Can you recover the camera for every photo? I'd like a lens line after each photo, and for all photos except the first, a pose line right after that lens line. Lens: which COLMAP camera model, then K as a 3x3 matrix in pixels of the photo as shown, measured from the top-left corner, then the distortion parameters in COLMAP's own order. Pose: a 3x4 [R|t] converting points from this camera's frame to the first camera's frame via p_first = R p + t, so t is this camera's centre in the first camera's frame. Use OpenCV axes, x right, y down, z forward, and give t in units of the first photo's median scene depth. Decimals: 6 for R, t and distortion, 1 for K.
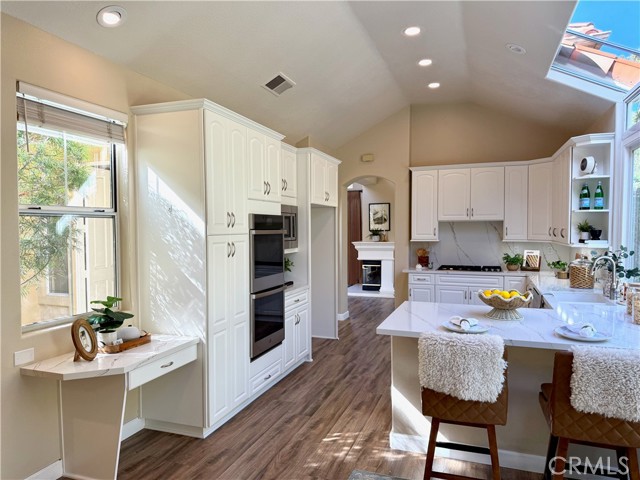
lens RADIAL K [[457.0, 0, 318.0], [0, 457.0, 242.5], [0, 0, 1]] dist [0.071093, -0.097271]
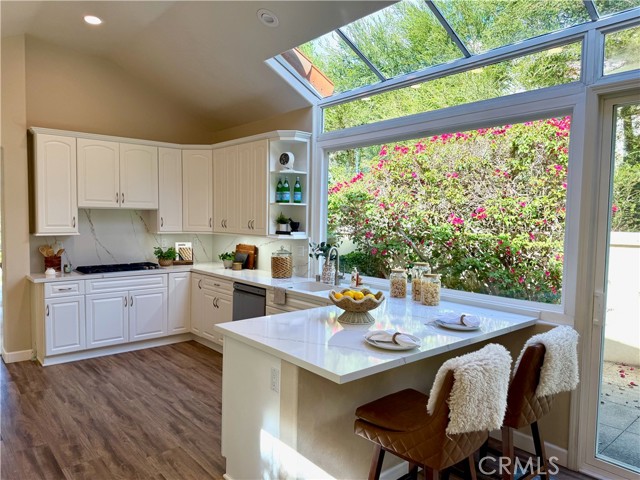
lens RADIAL K [[451.0, 0, 325.0], [0, 451.0, 241.2], [0, 0, 1]] dist [0.064208, -0.059273]
pose [[0.487183, -0.035226, 0.872589, -0.270833], [0.013592, 0.999371, 0.032755, -0.016558], [-0.873194, -0.004097, 0.487355, 0.426995]]
